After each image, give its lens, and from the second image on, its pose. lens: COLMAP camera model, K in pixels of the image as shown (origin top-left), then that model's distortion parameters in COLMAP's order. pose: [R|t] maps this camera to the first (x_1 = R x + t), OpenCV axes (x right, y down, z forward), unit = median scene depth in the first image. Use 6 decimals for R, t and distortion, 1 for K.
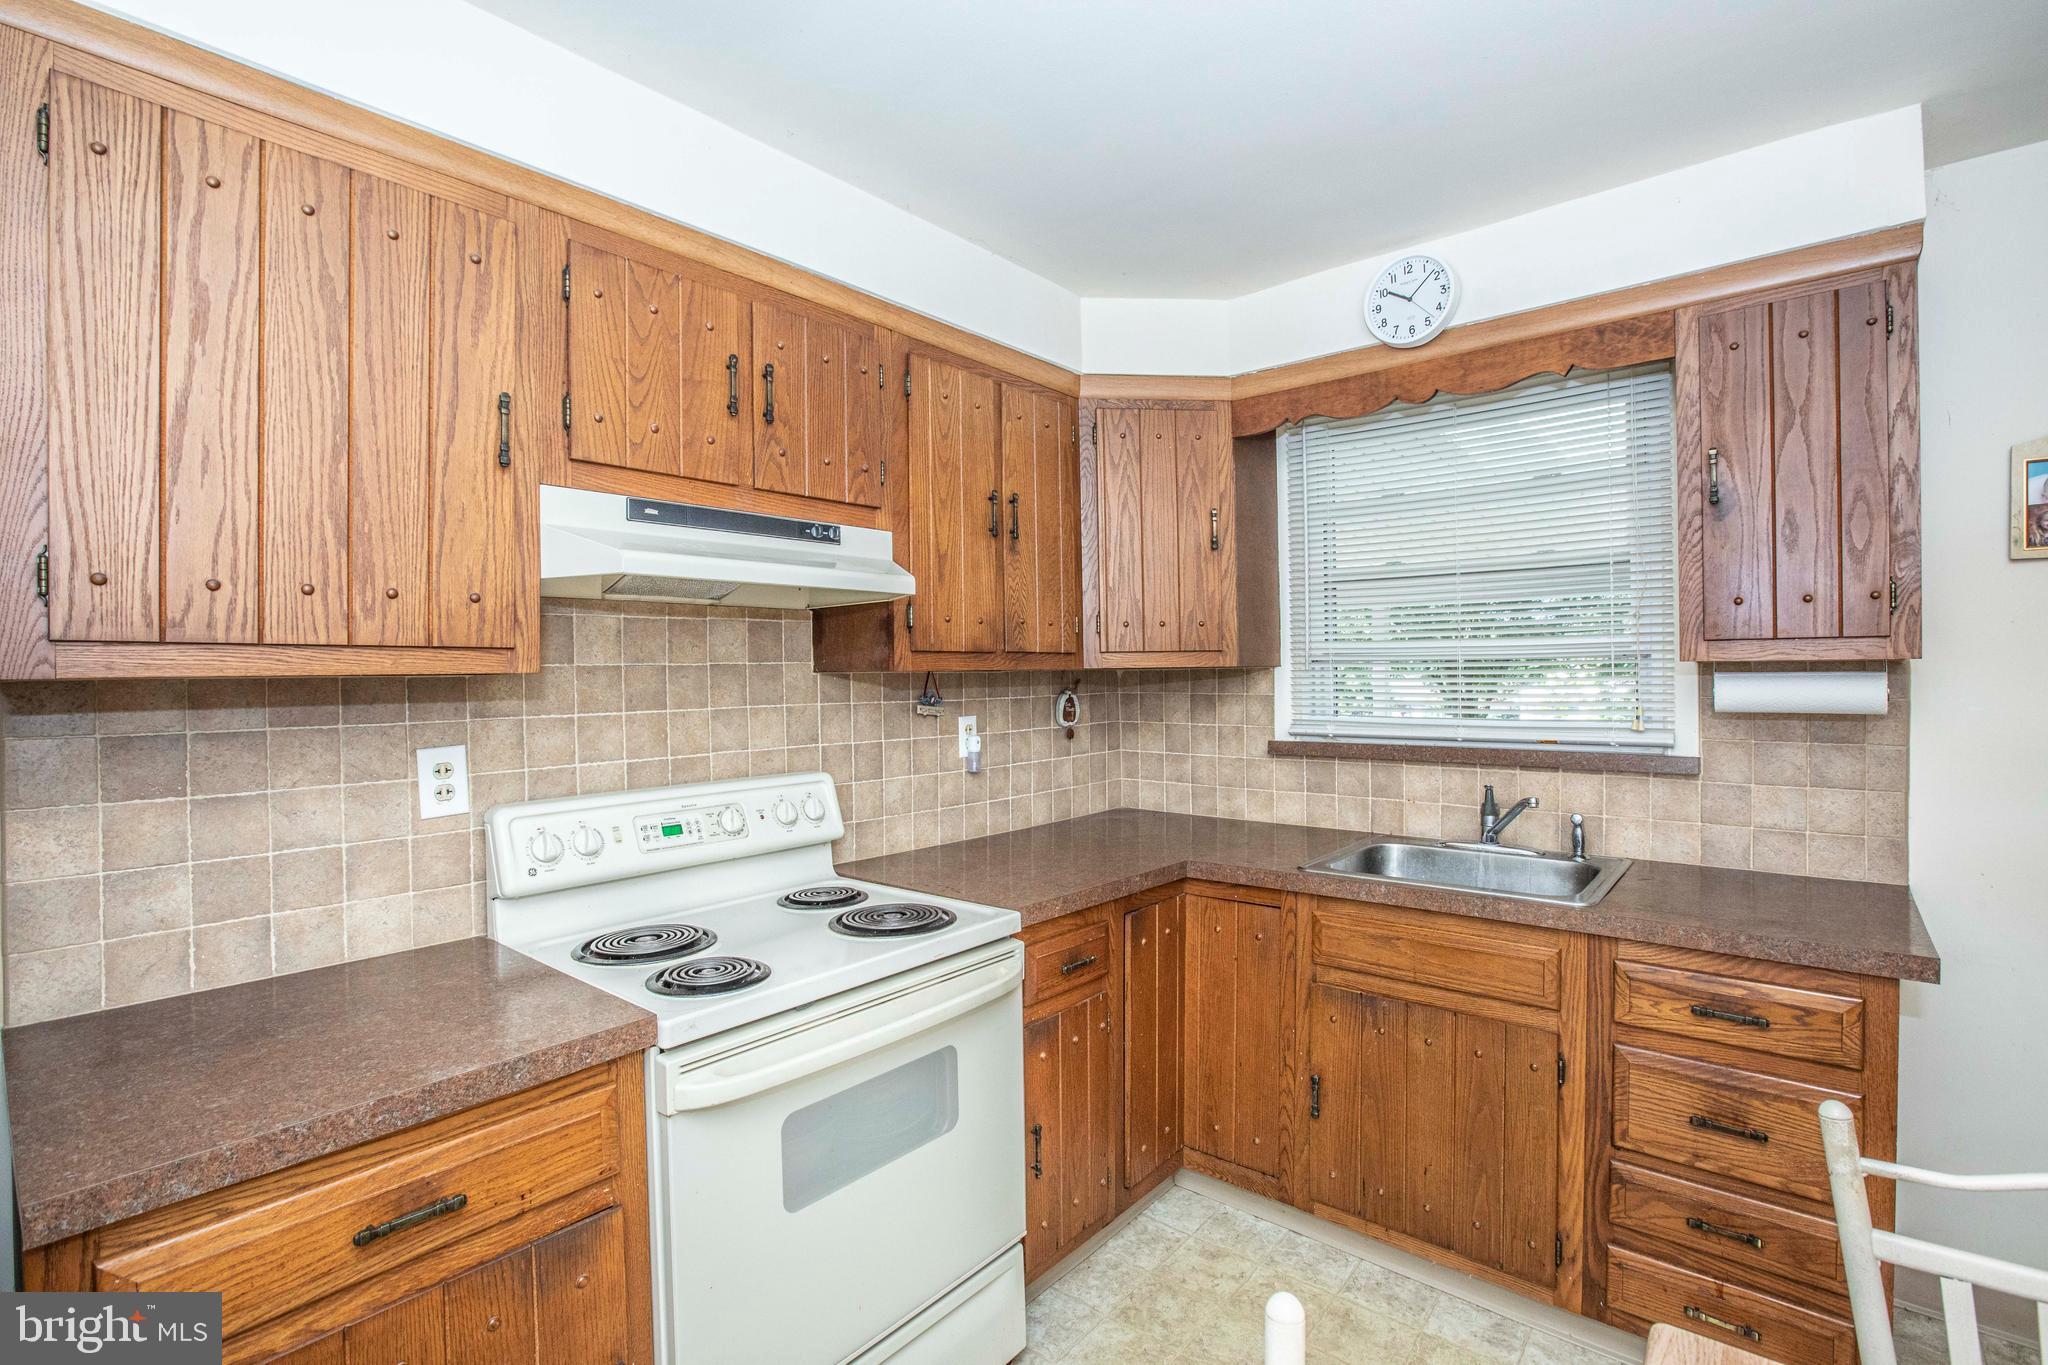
lens RADIAL K [[947.4, 0, 1019.9], [0, 947.4, 677.8], [0, 0, 1]] dist [-0.059366, 0.025789]
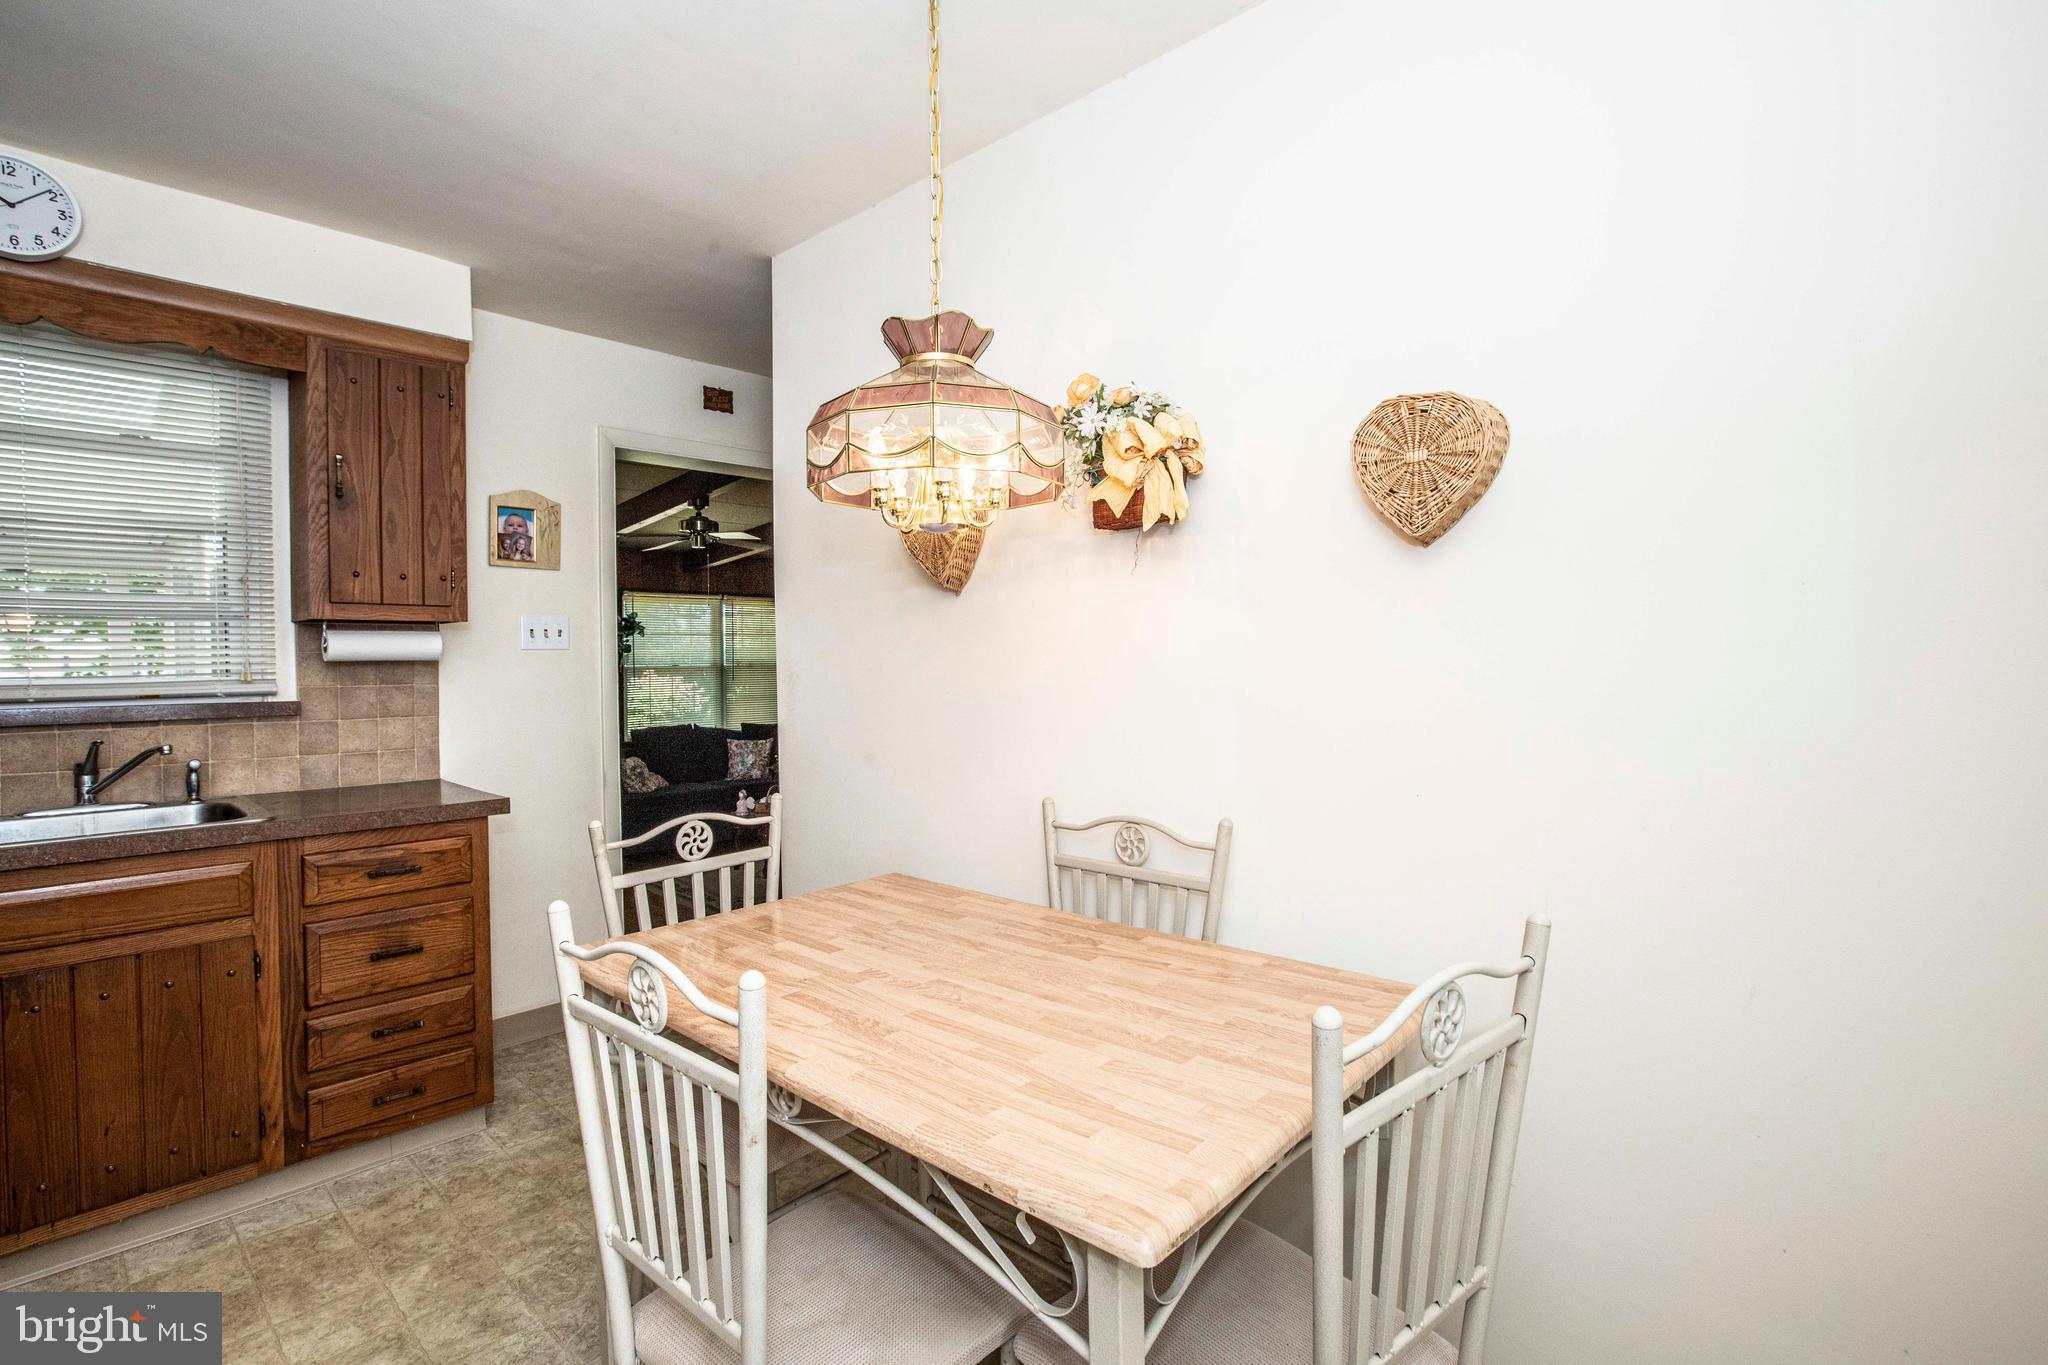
lens RADIAL K [[947.4, 0, 1019.9], [0, 947.4, 677.8], [0, 0, 1]] dist [-0.059366, 0.025789]
pose [[0.043923, -0.006928, 0.999011, -0.487622], [0.017766, 0.999823, 0.006153, 0.071875], [-0.998877, 0.017479, 0.044038, -0.005301]]
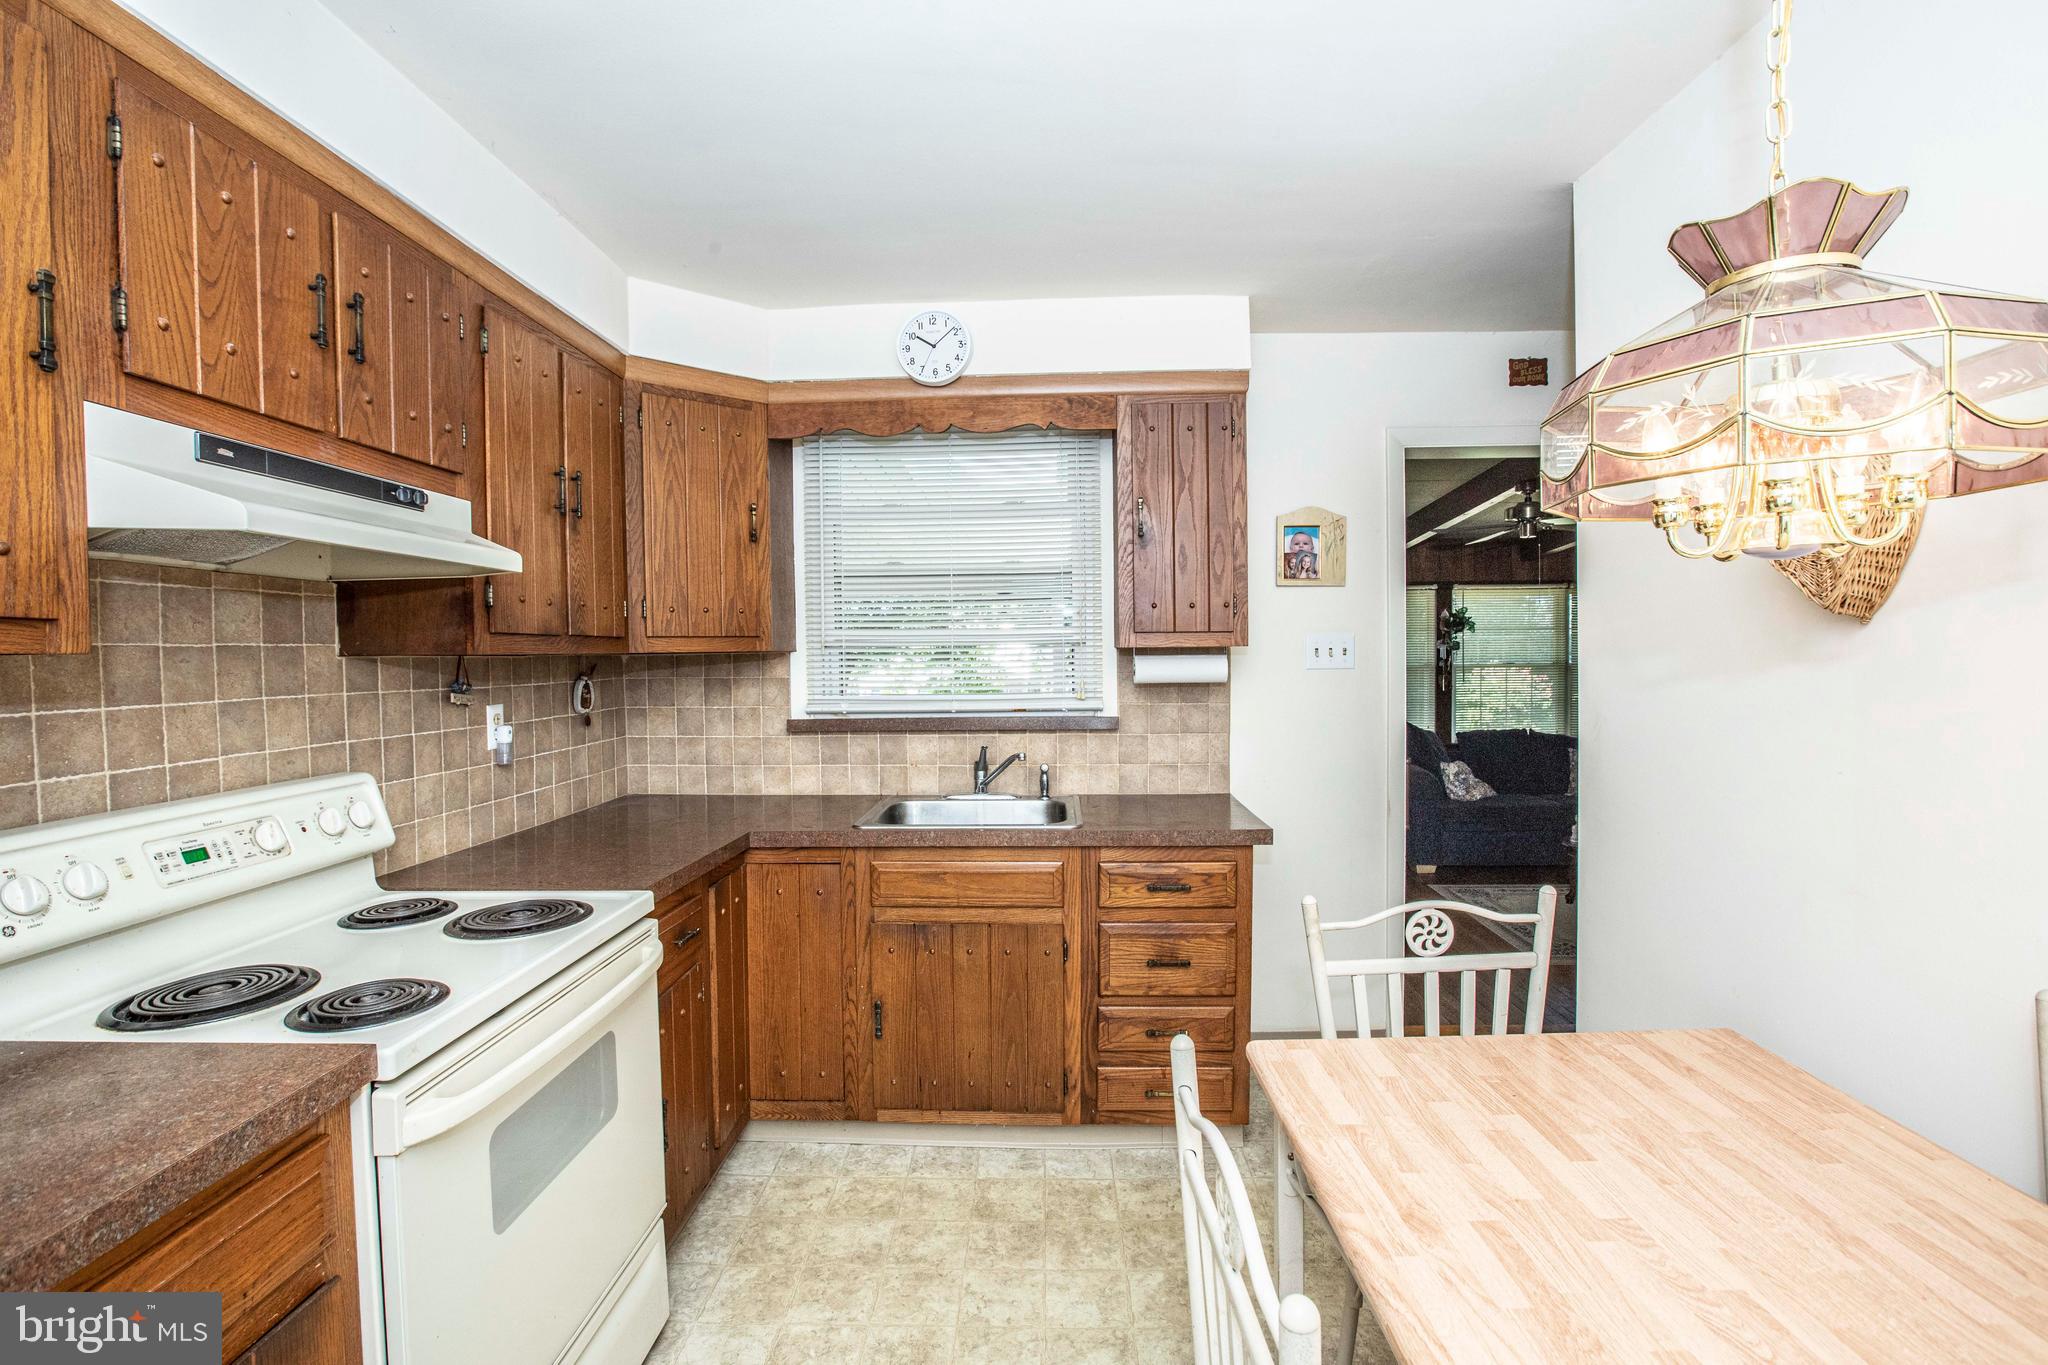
lens RADIAL K [[947.4, 0, 1019.9], [0, 947.4, 677.8], [0, 0, 1]] dist [-0.059366, 0.025789]
pose [[0.784359, -0.014389, 0.620140, -0.296641], [0.006813, 0.999870, 0.014582, 0.006540], [-0.620269, -0.007212, 0.784356, -0.031692]]
